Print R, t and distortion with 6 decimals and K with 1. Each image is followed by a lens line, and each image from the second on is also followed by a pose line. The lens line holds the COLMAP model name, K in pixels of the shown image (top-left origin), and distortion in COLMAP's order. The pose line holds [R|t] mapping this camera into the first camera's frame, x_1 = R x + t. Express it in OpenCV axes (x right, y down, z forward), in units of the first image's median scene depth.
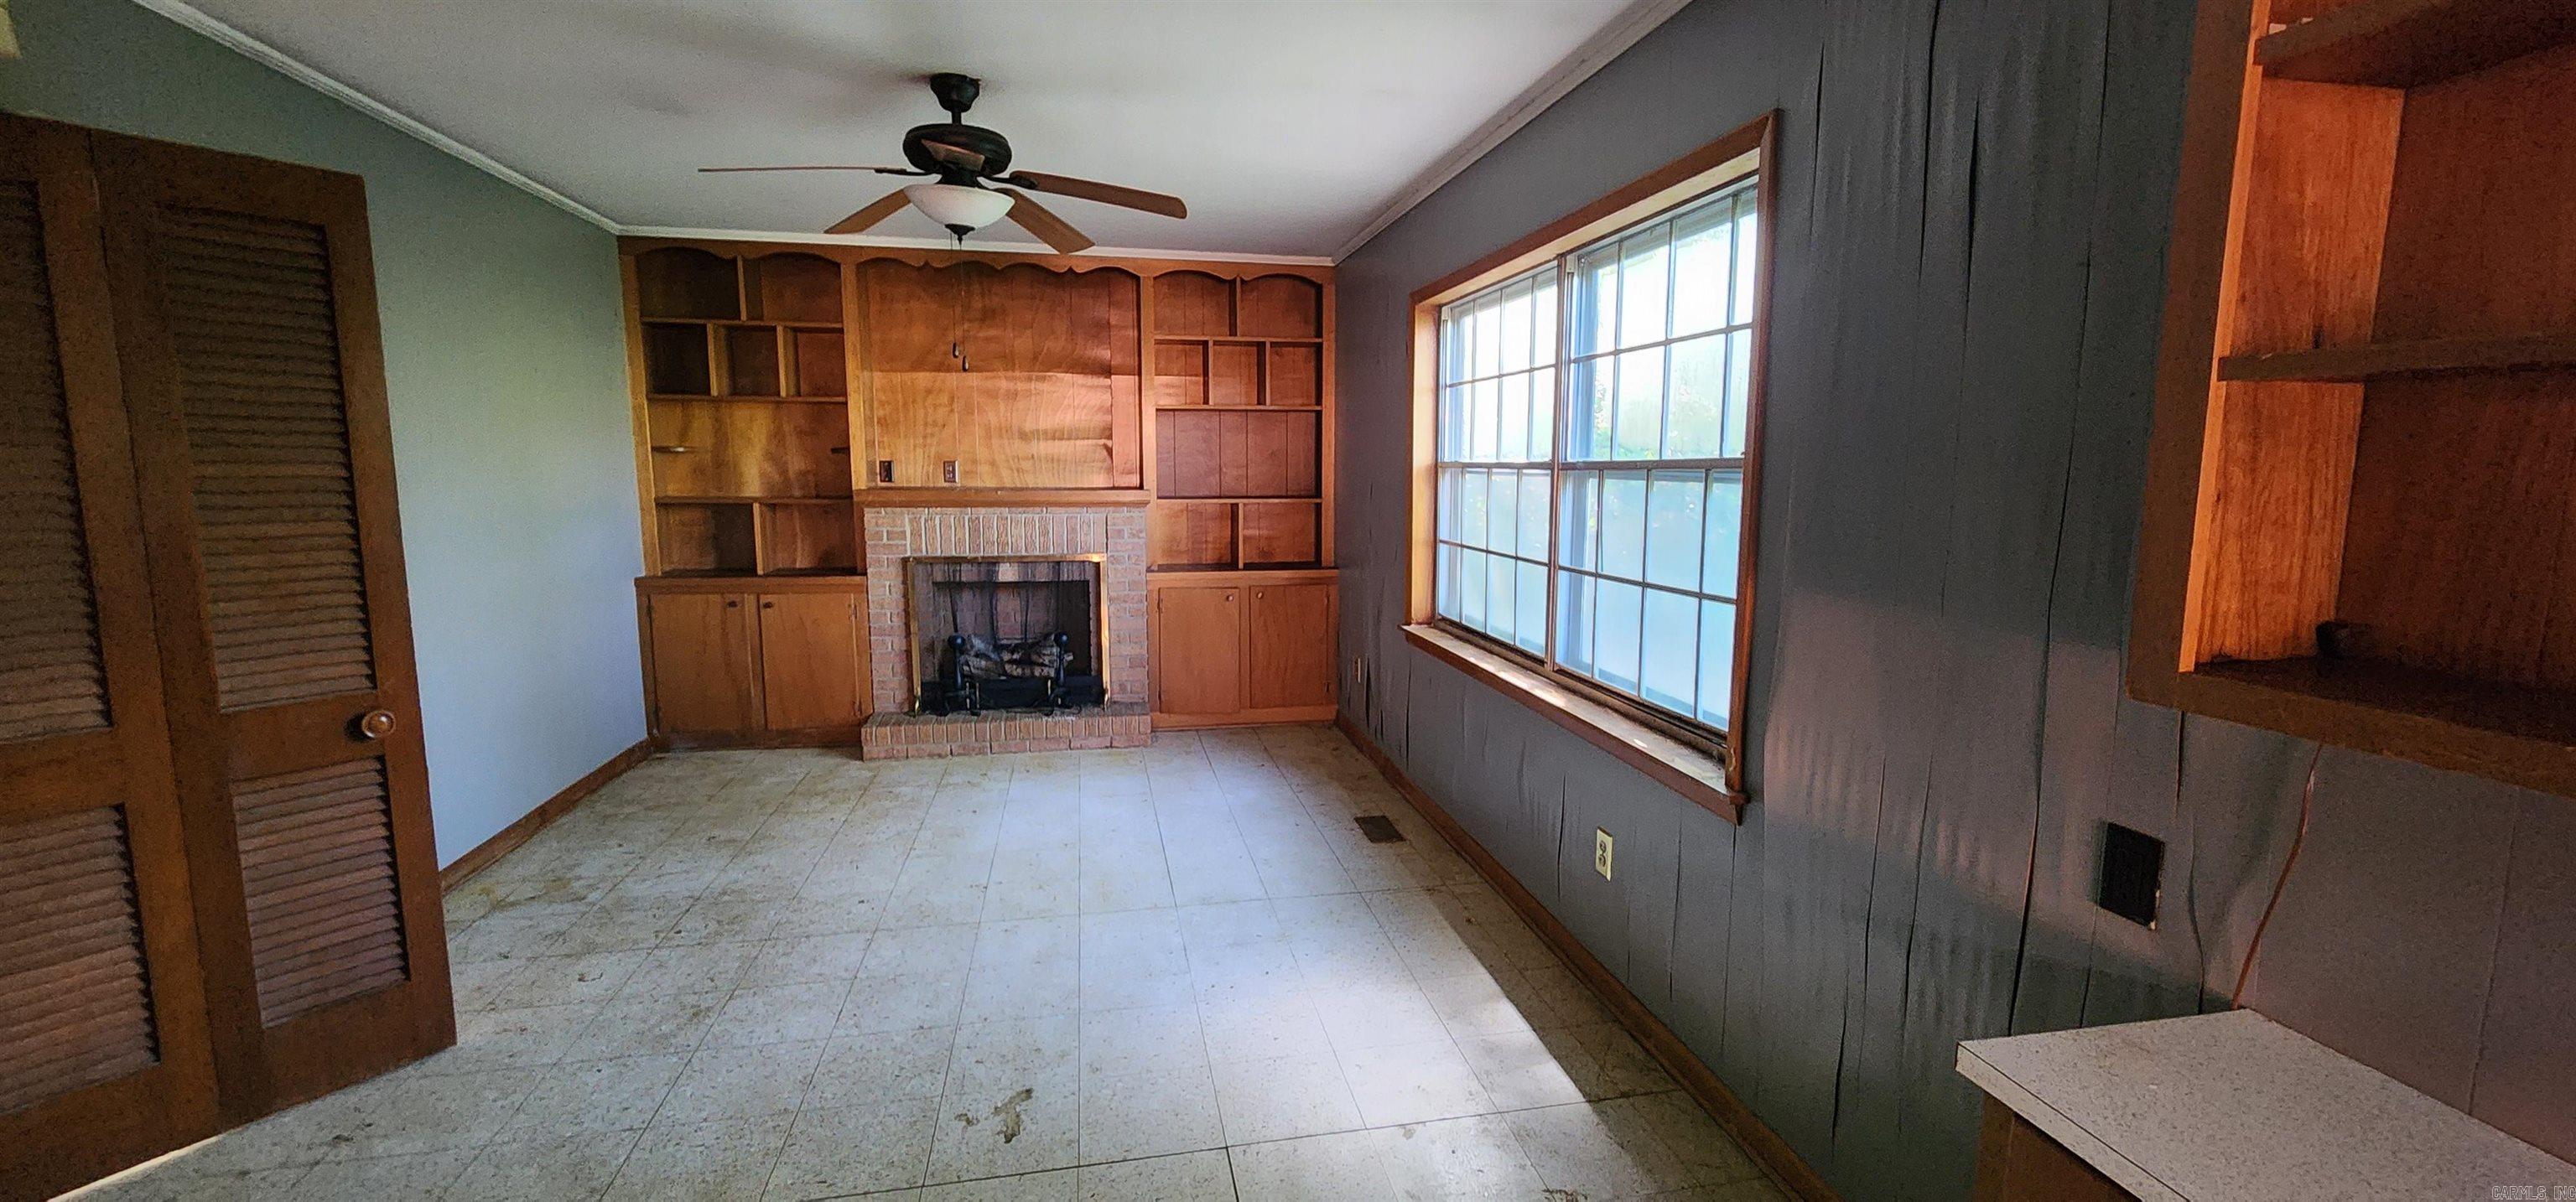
lens RADIAL K [[1057.5, 0, 1278.9], [0, 1057.5, 603.2], [0, 0, 1]] dist [0.011351, 0.000359]
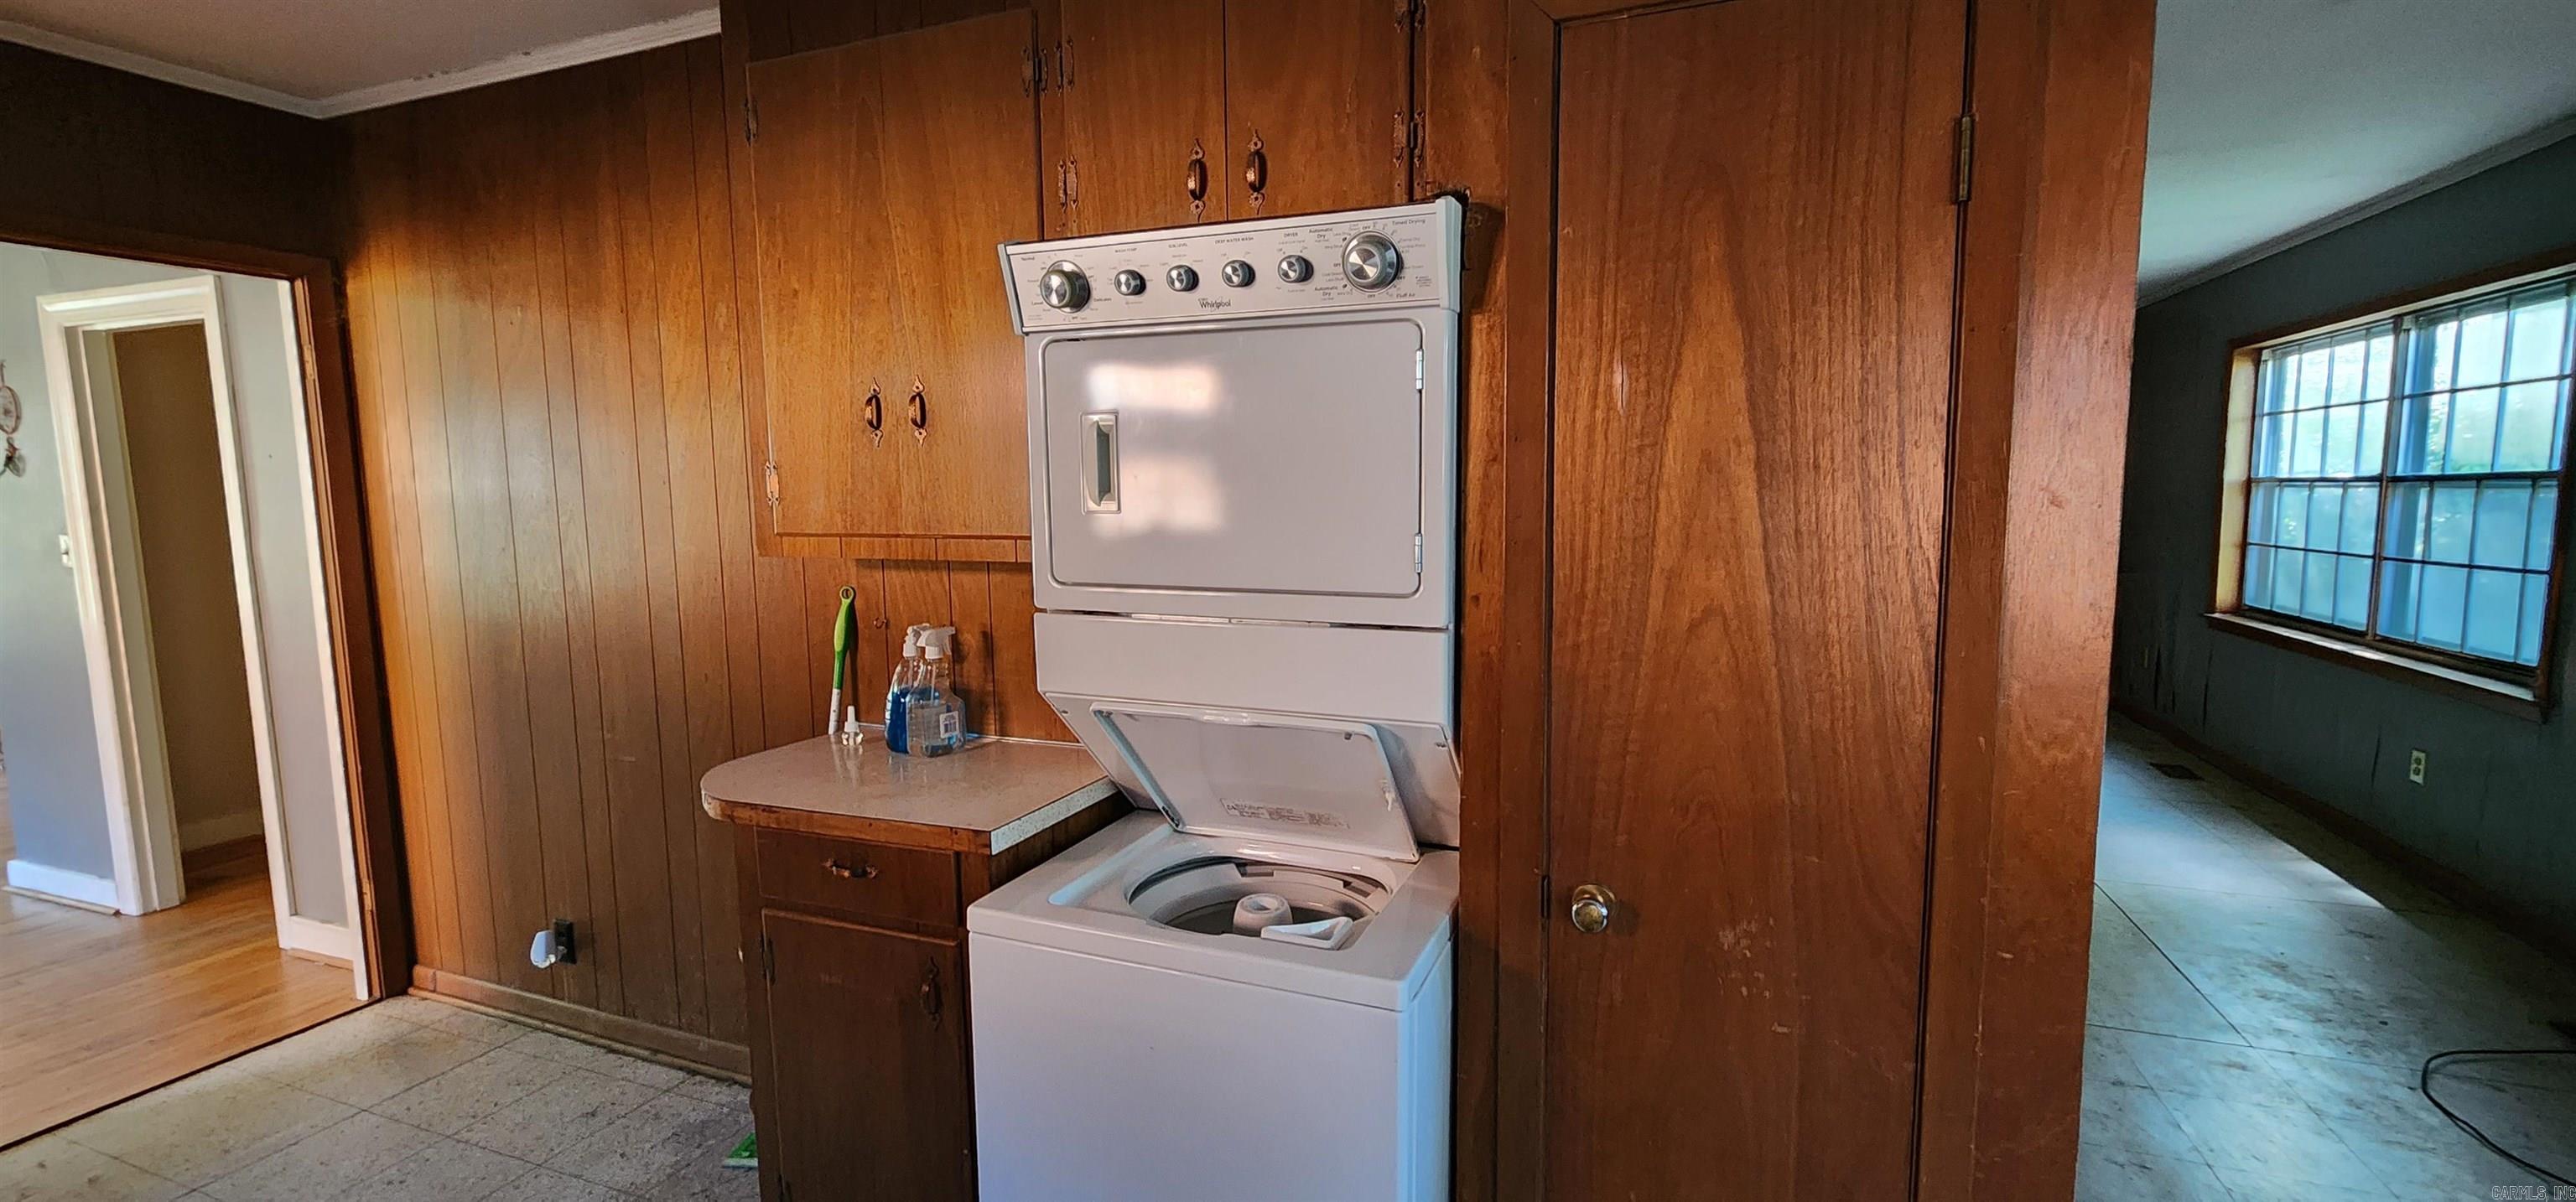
lens RADIAL K [[1057.5, 0, 1278.9], [0, 1057.5, 603.2], [0, 0, 1]] dist [0.011351, 0.000359]
pose [[0.843520, 0.041177, -0.535517, -0.161937], [-0.054626, 0.998464, -0.009272, 0.102553], [0.534312, 0.037074, 0.844474, -0.781431]]
